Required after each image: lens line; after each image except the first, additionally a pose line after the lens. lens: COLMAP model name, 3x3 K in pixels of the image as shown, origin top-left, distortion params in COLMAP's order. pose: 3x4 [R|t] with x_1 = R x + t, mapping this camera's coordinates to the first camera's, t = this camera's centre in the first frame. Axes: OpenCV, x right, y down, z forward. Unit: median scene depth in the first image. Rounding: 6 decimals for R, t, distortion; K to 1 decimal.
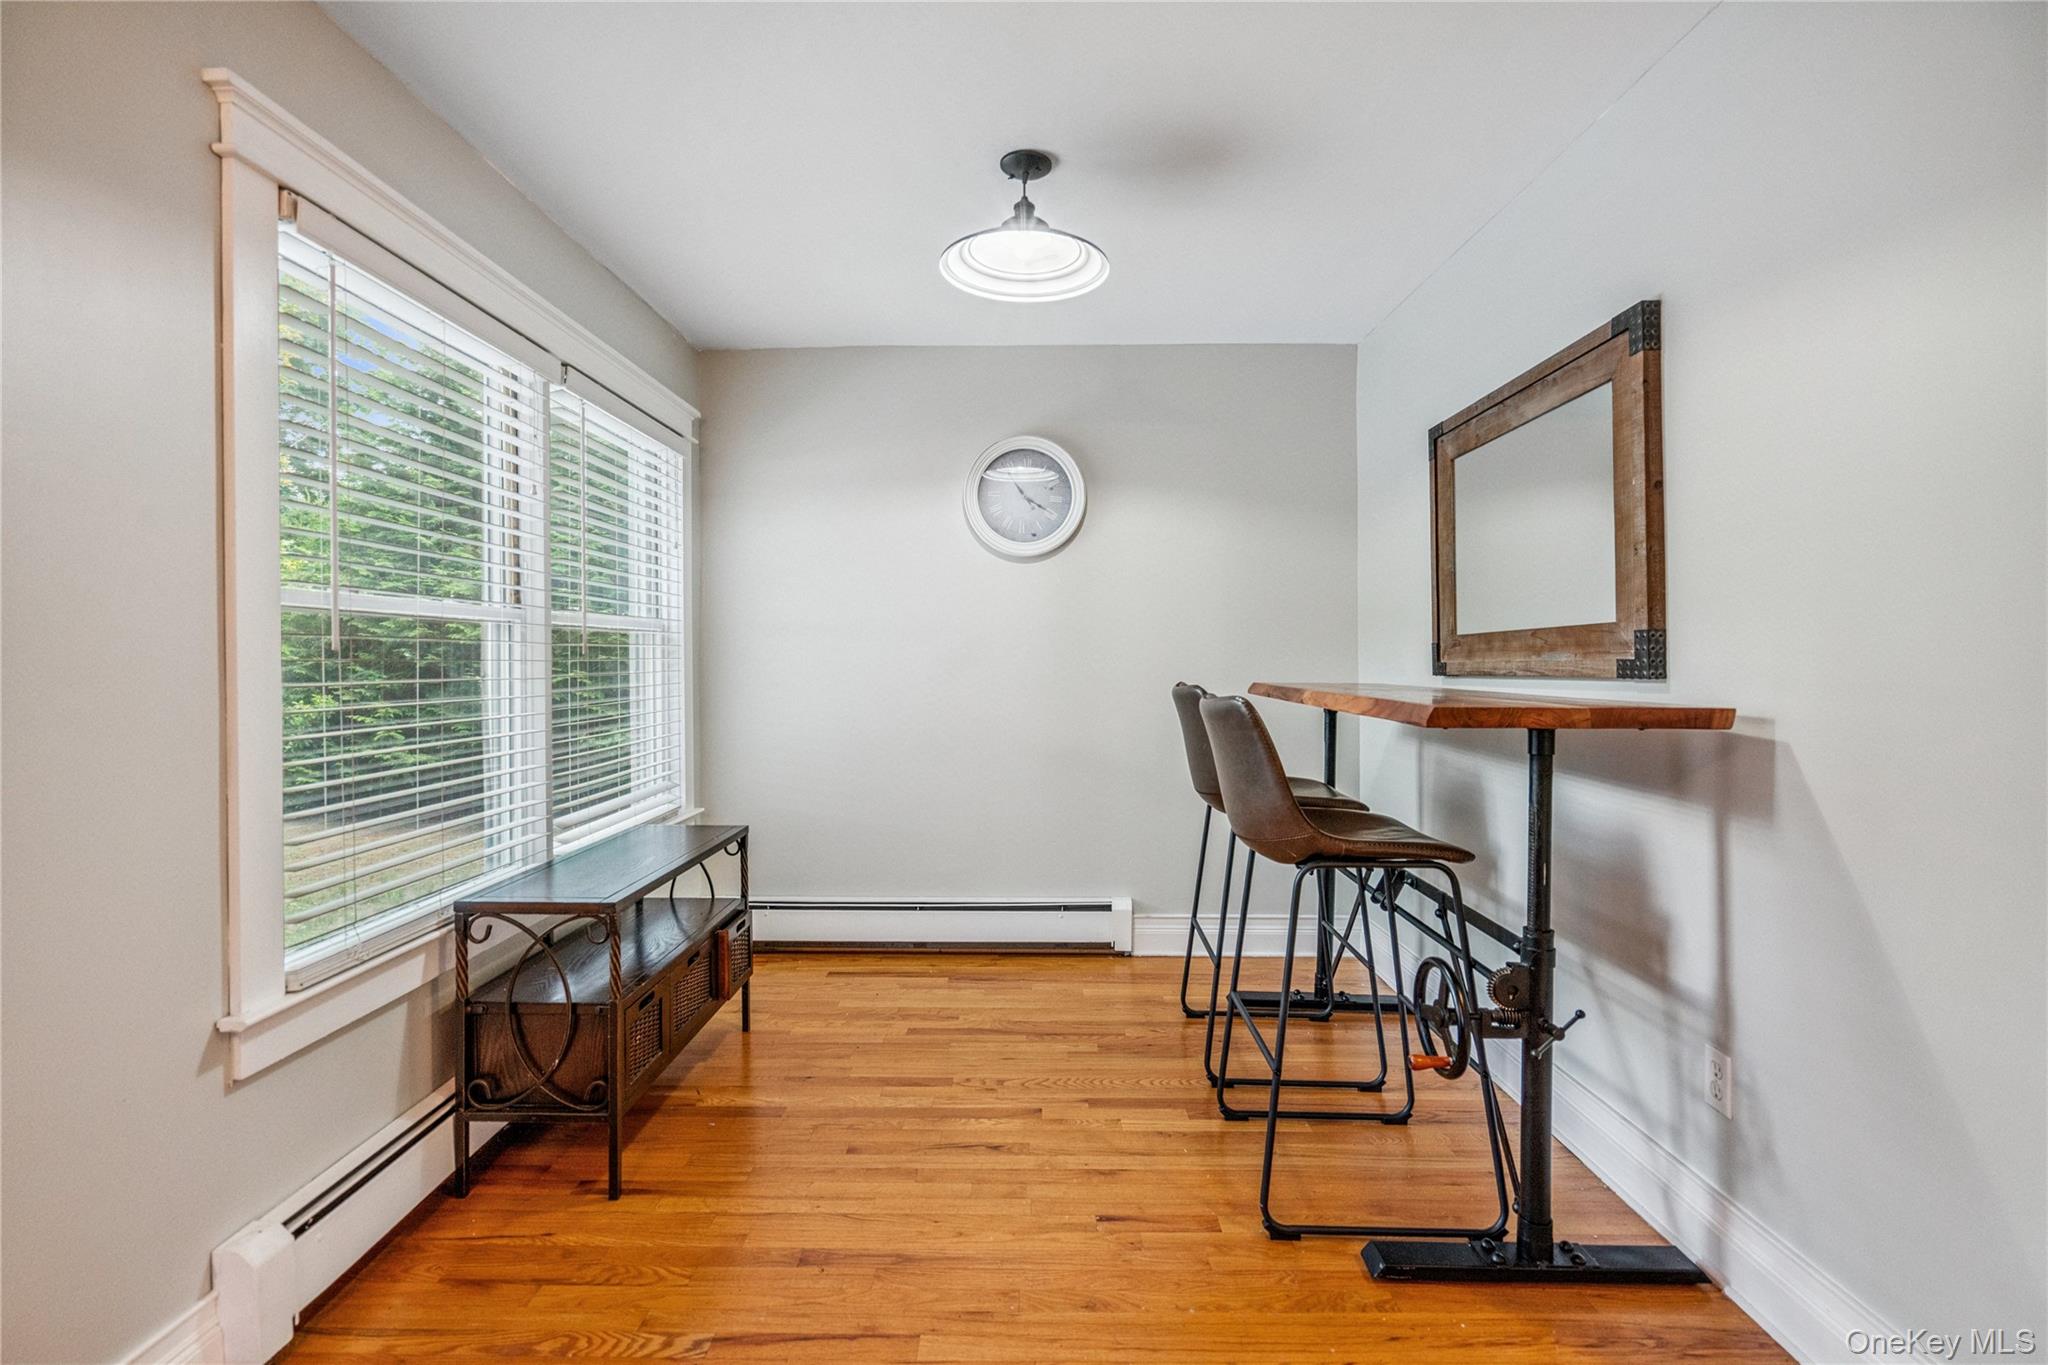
lens RADIAL K [[943.7, 0, 1017.9], [0, 943.7, 656.7], [0, 0, 1]] dist [-0.007629, 0.004035]
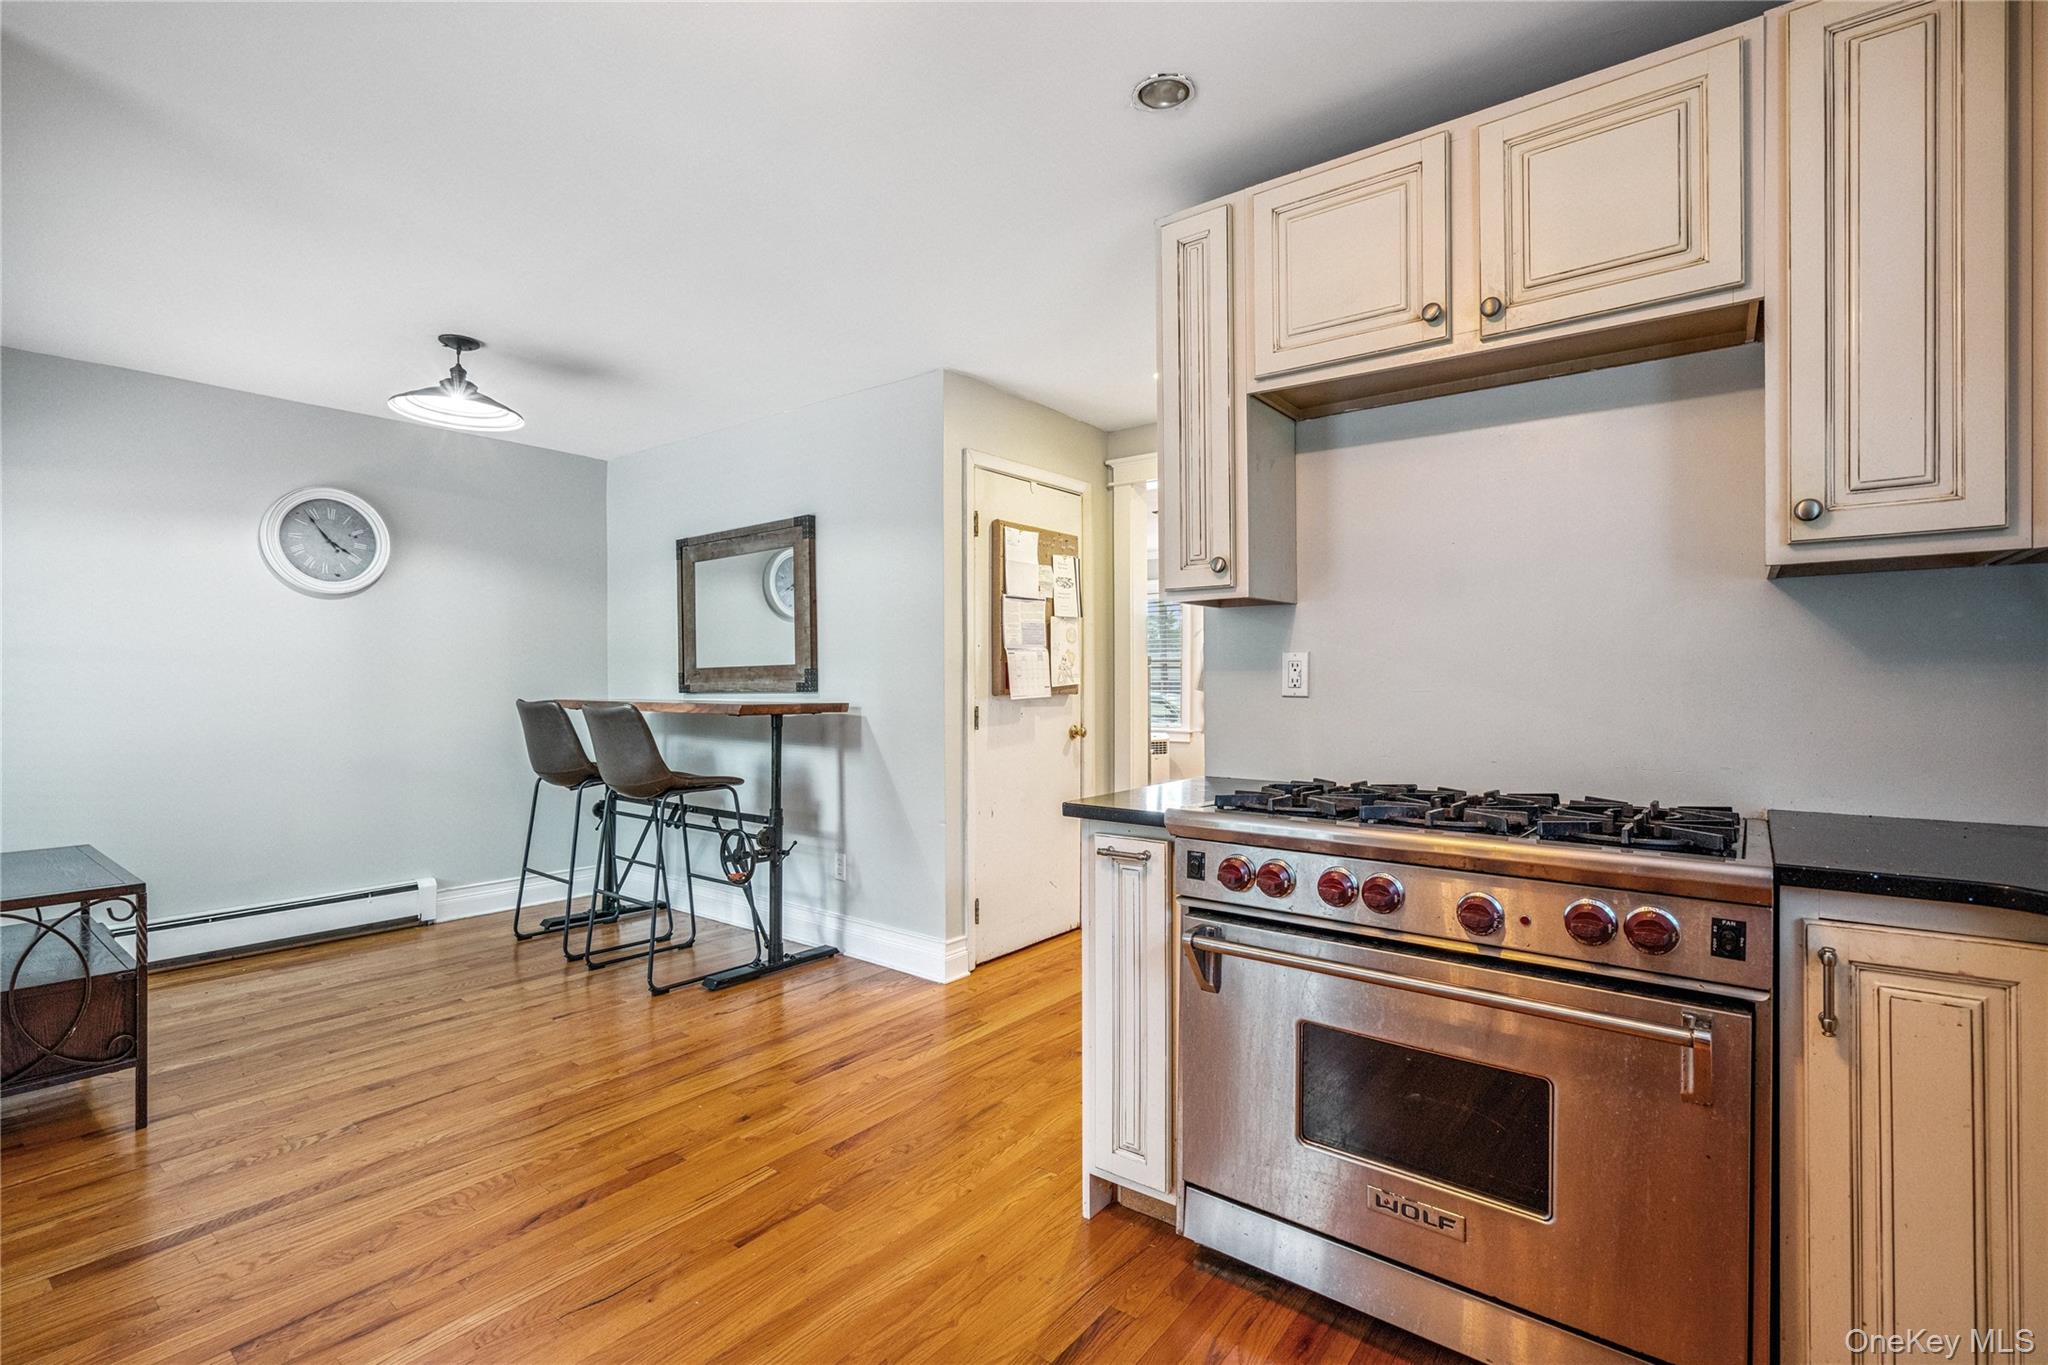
lens RADIAL K [[943.7, 0, 1015.2], [0, 943.7, 679.4], [0, 0, 1]] dist [-0.007629, 0.004035]
pose [[0.611136, -0.000065, 0.791526, -0.705059], [0.000888, 0.999999, -0.000603, -0.002560], [-0.791525, 0.001071, 0.611136, -0.642132]]
